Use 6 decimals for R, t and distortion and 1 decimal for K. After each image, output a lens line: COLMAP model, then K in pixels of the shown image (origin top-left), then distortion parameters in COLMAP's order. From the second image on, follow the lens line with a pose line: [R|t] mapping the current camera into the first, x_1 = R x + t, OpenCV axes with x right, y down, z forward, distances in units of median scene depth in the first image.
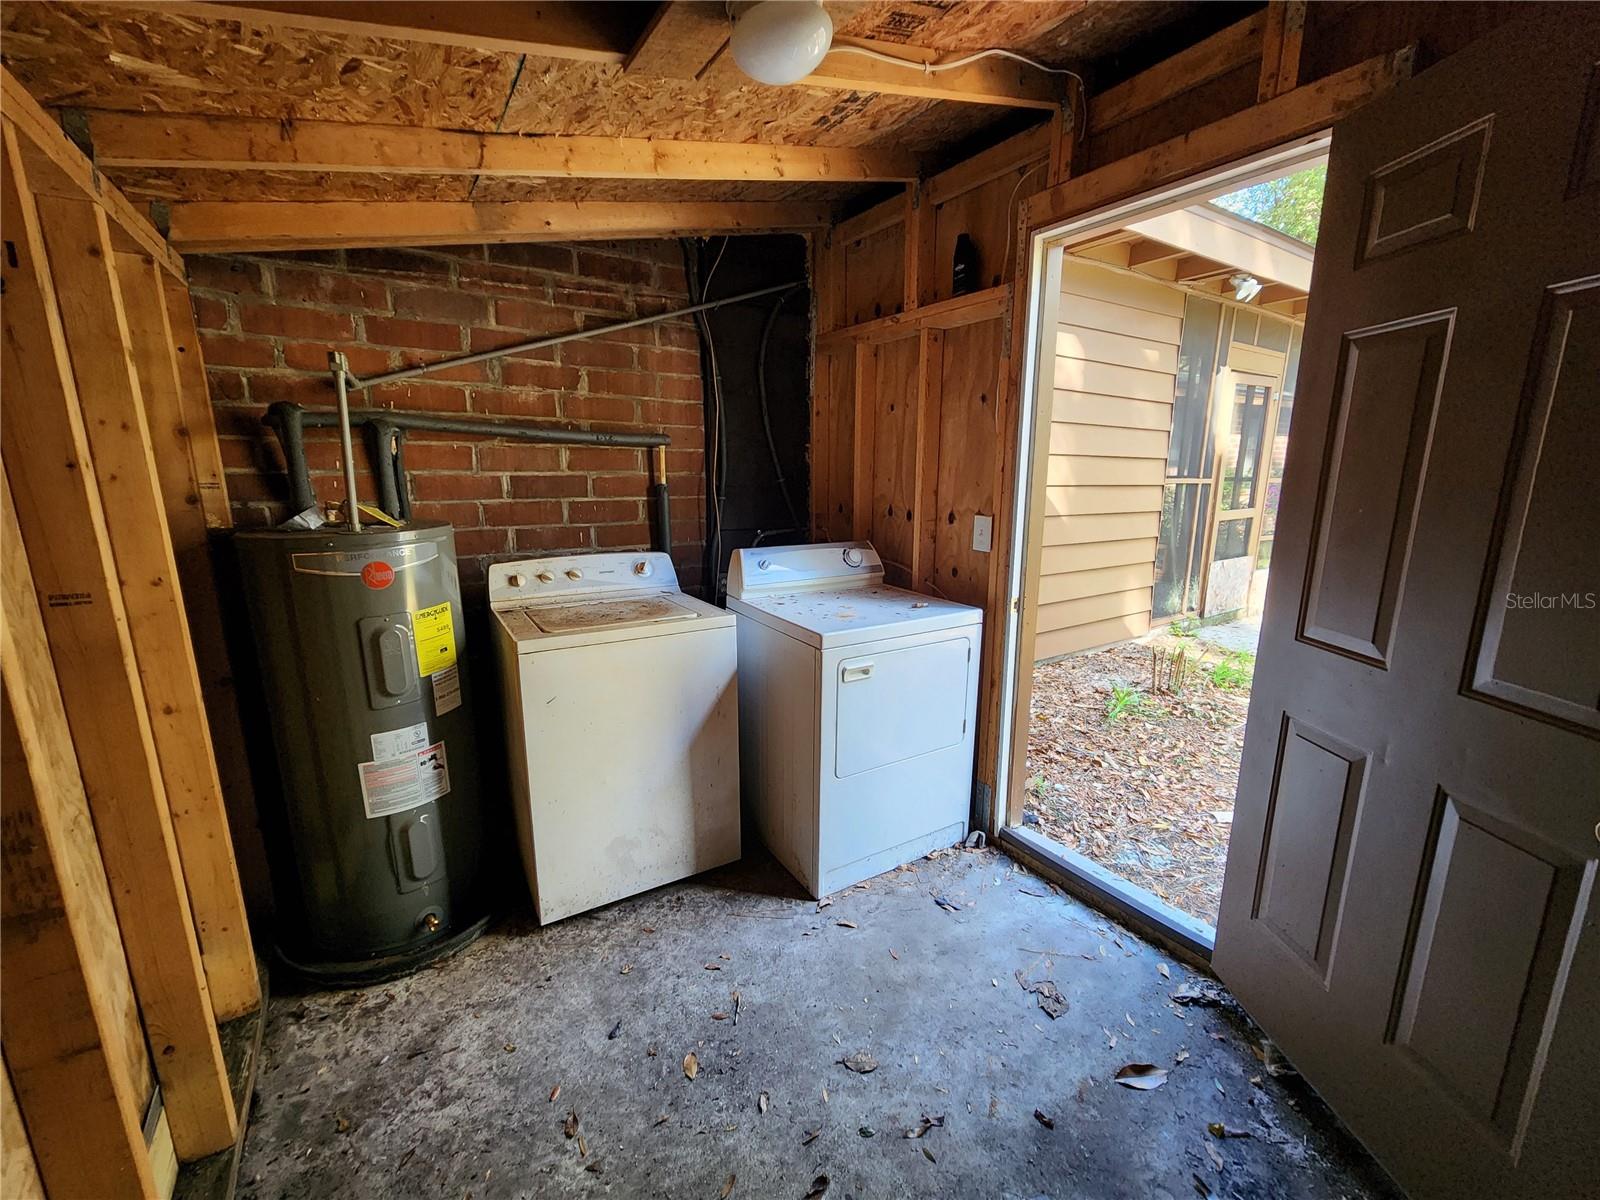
lens RADIAL K [[657.2, 0, 802.1], [0, 657.2, 600.6], [0, 0, 1]] dist [0.000374, -0.000037]
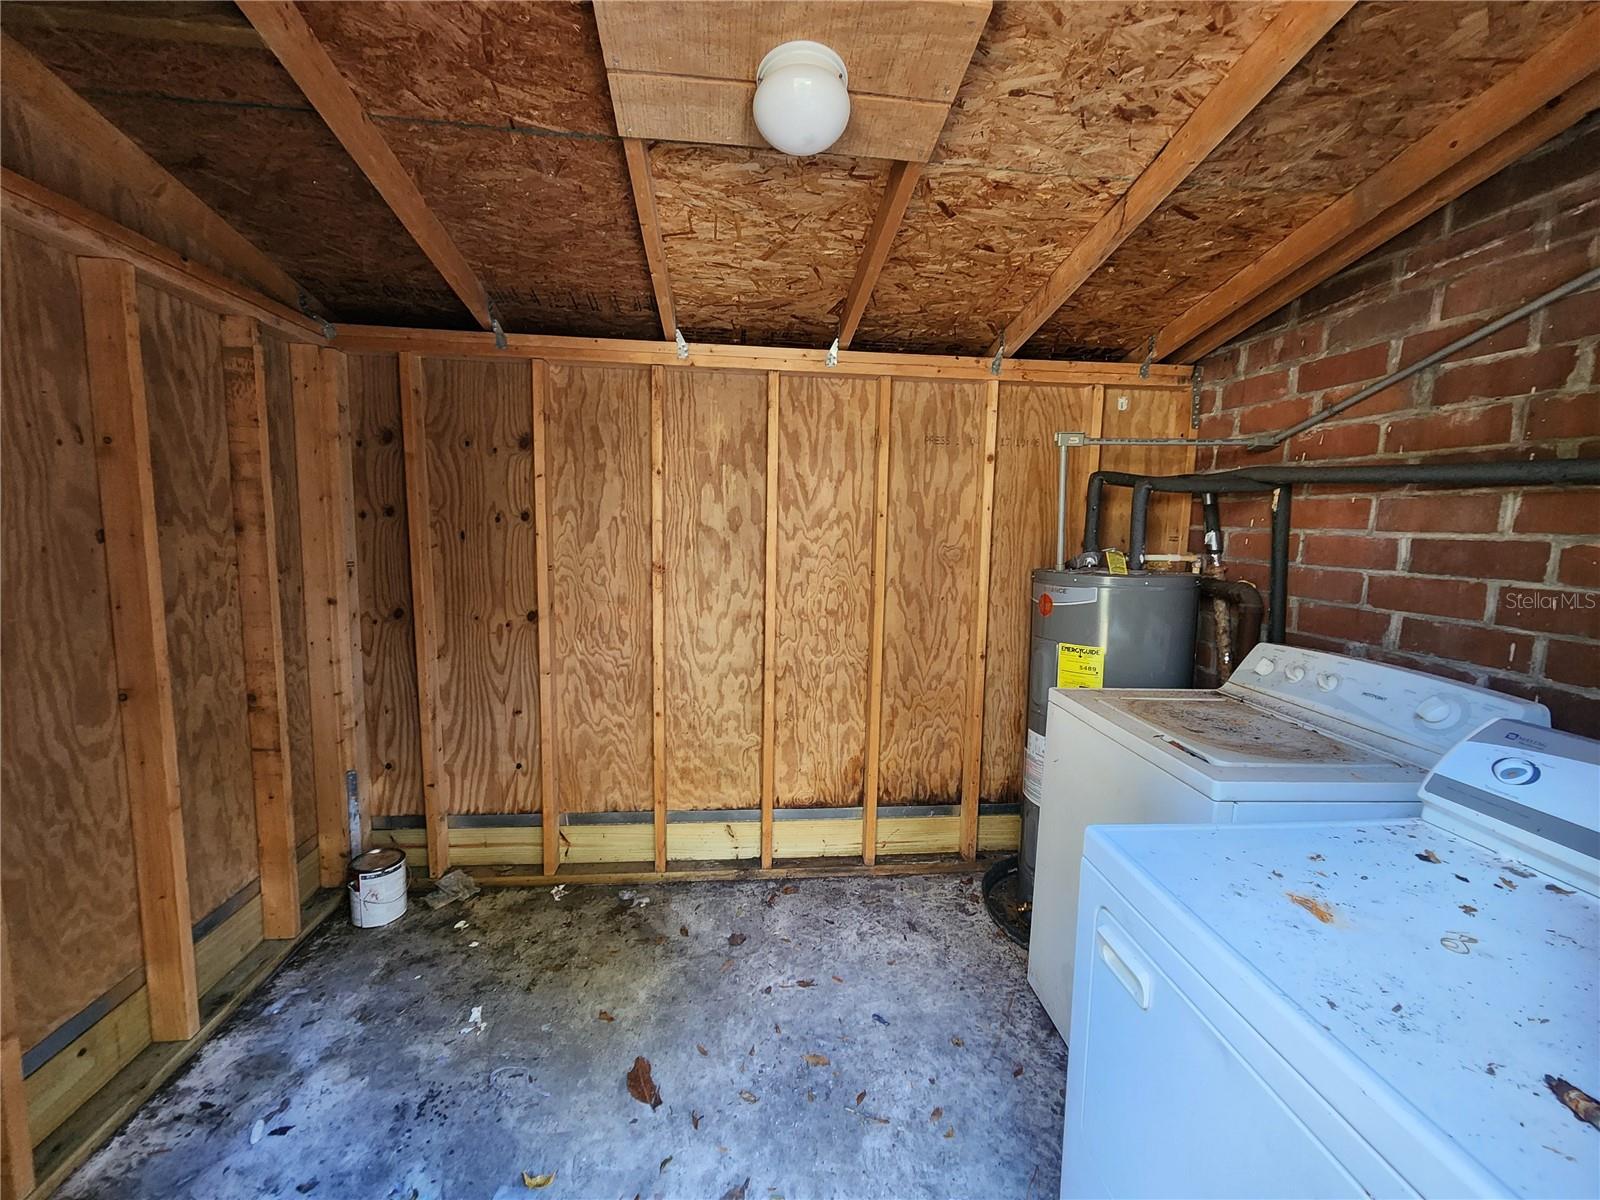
lens RADIAL K [[657.2, 0, 802.1], [0, 657.2, 600.6], [0, 0, 1]] dist [0.000374, -0.000037]
pose [[-0.451771, 0.092306, -0.887346, 0.459841], [-0.202422, 0.958086, 0.202723, -0.142674], [0.868866, 0.271202, -0.414150, 0.771817]]
